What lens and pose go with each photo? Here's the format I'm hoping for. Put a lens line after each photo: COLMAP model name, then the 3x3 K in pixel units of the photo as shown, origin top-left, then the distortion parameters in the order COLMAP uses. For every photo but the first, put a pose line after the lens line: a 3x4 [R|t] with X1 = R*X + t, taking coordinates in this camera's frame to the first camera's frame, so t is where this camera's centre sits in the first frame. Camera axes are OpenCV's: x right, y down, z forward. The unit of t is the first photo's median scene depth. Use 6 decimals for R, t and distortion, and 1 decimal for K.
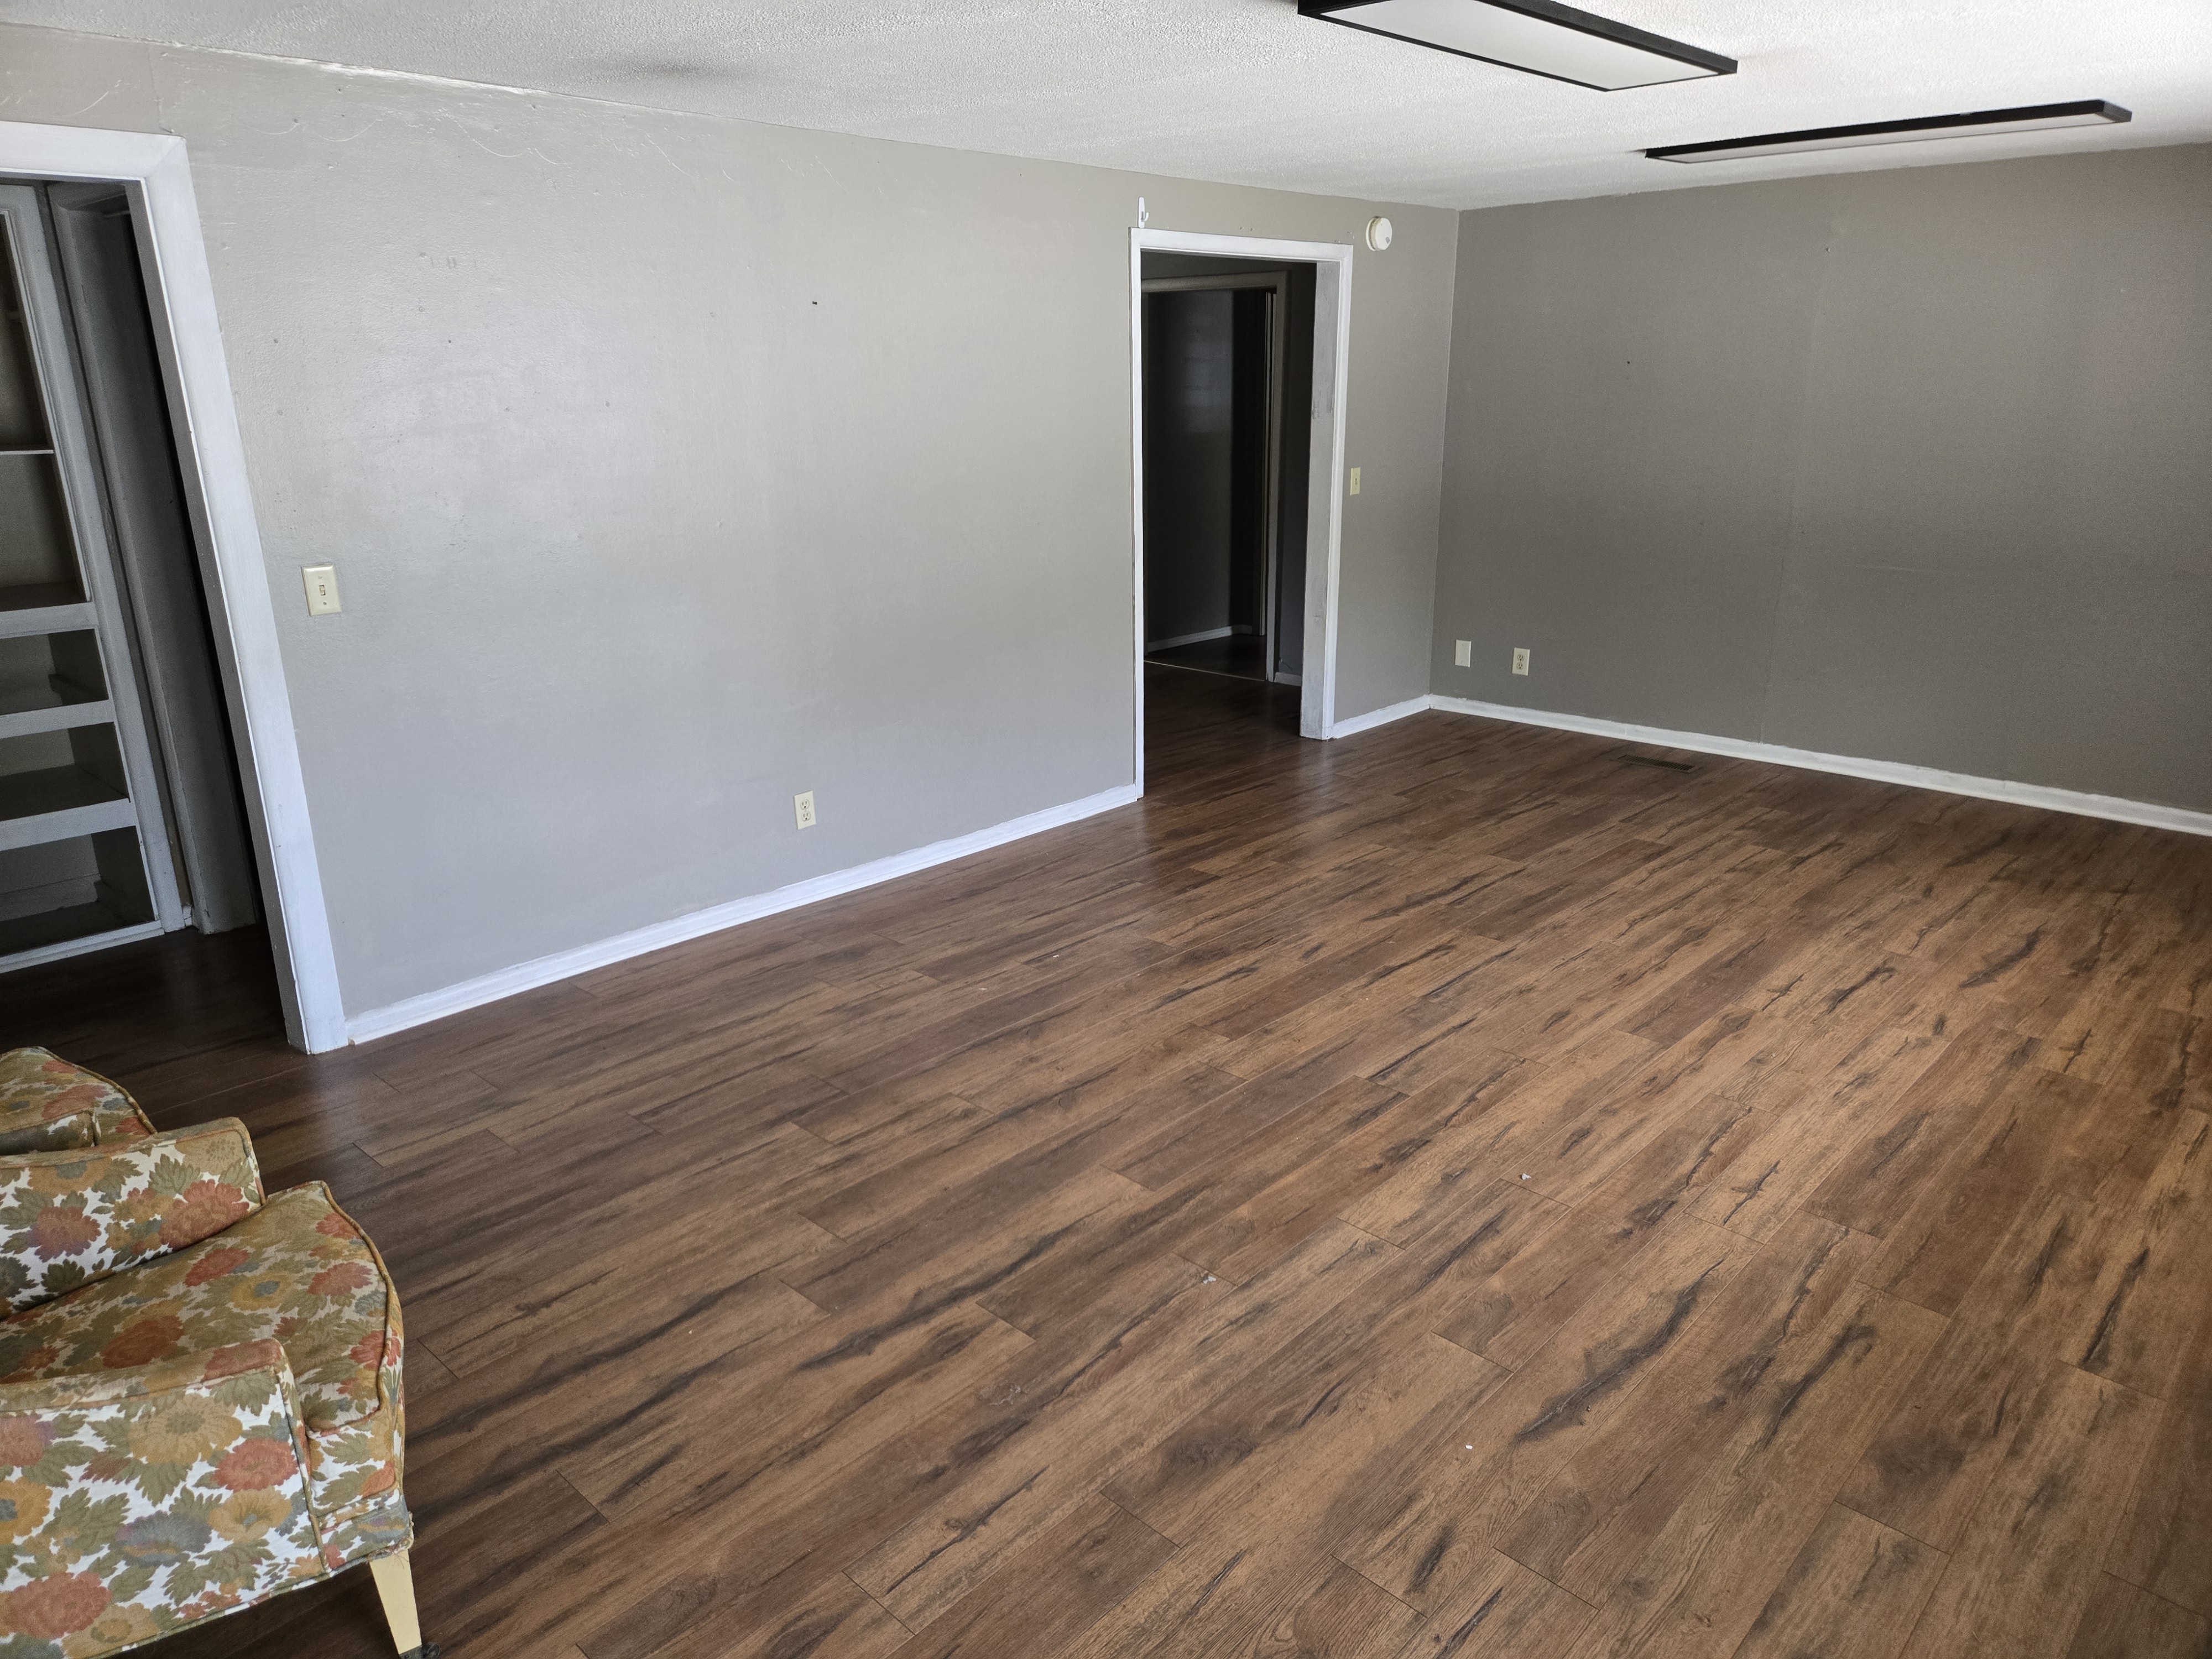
lens RADIAL K [[1490.5, 0, 1106.0], [0, 1490.5, 829.5], [0, 0, 1]] dist [0.034078, -0.003156]
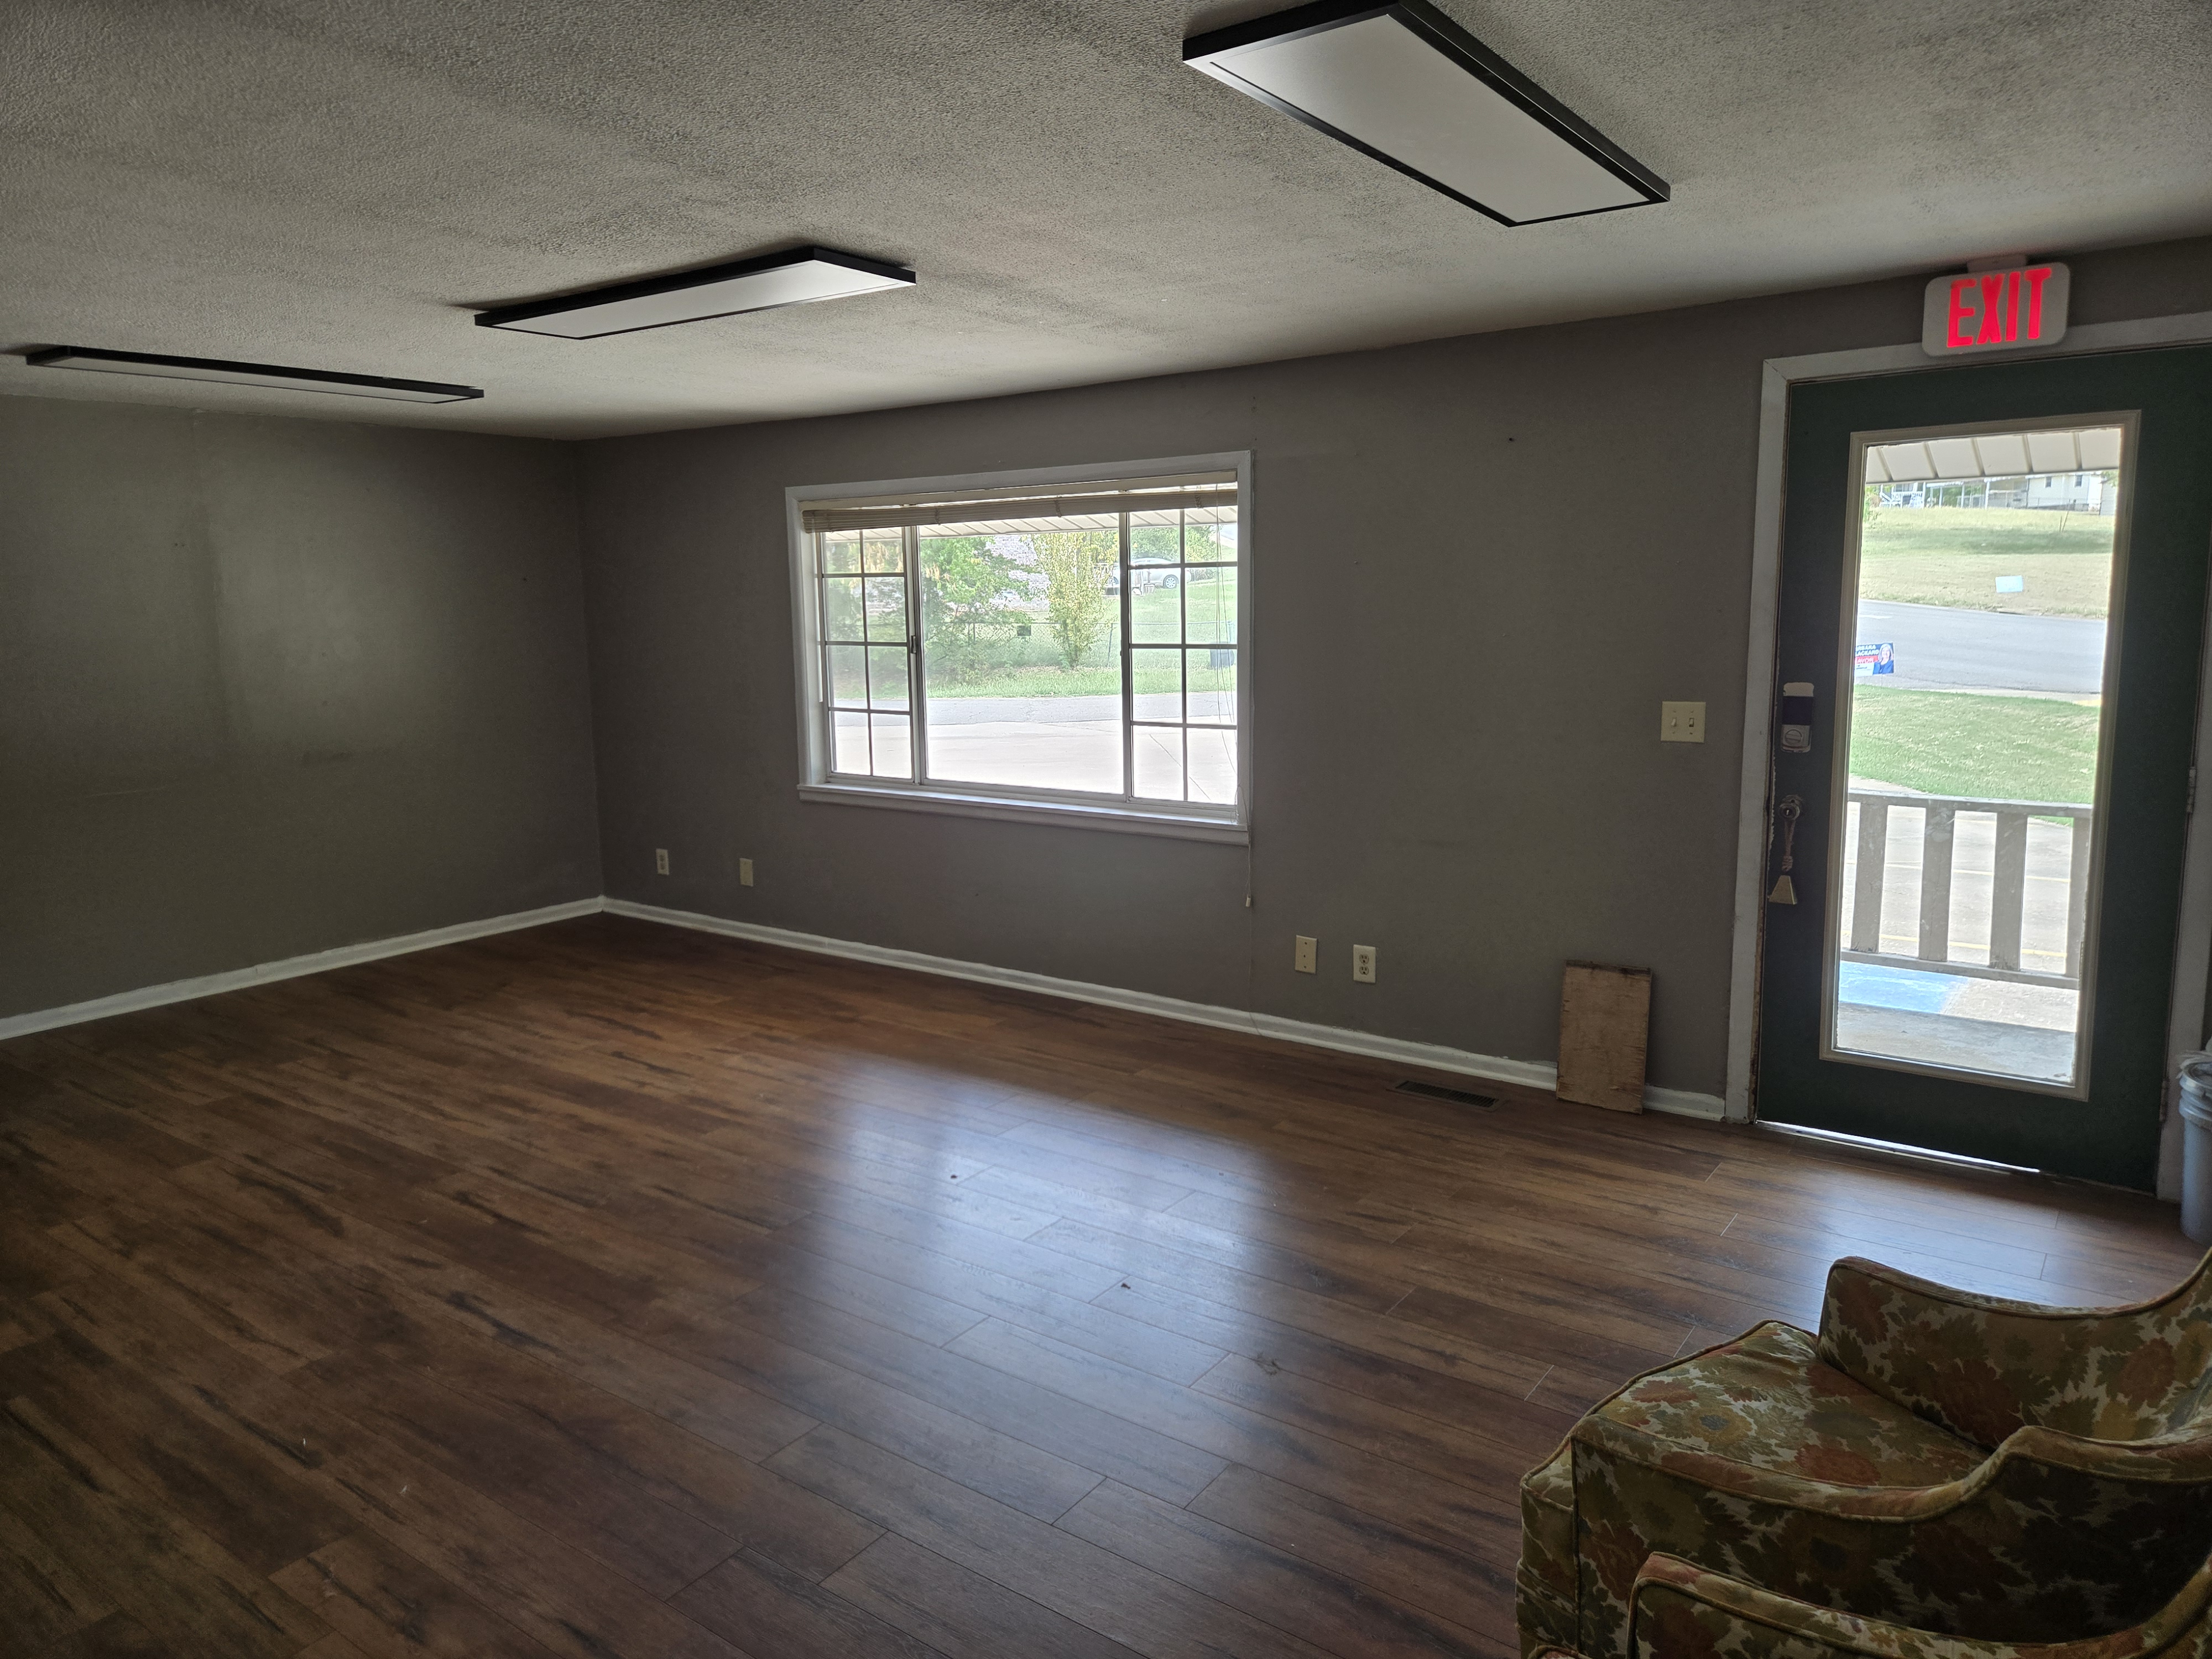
lens RADIAL K [[1490.5, 0, 1106.0], [0, 1490.5, 829.5], [0, 0, 1]] dist [0.034078, -0.003156]
pose [[-0.126369, -0.153325, 0.980062, -0.665920], [0.318091, 0.929548, 0.186437, -0.168873], [-0.939601, 0.335309, -0.068695, 0.623378]]
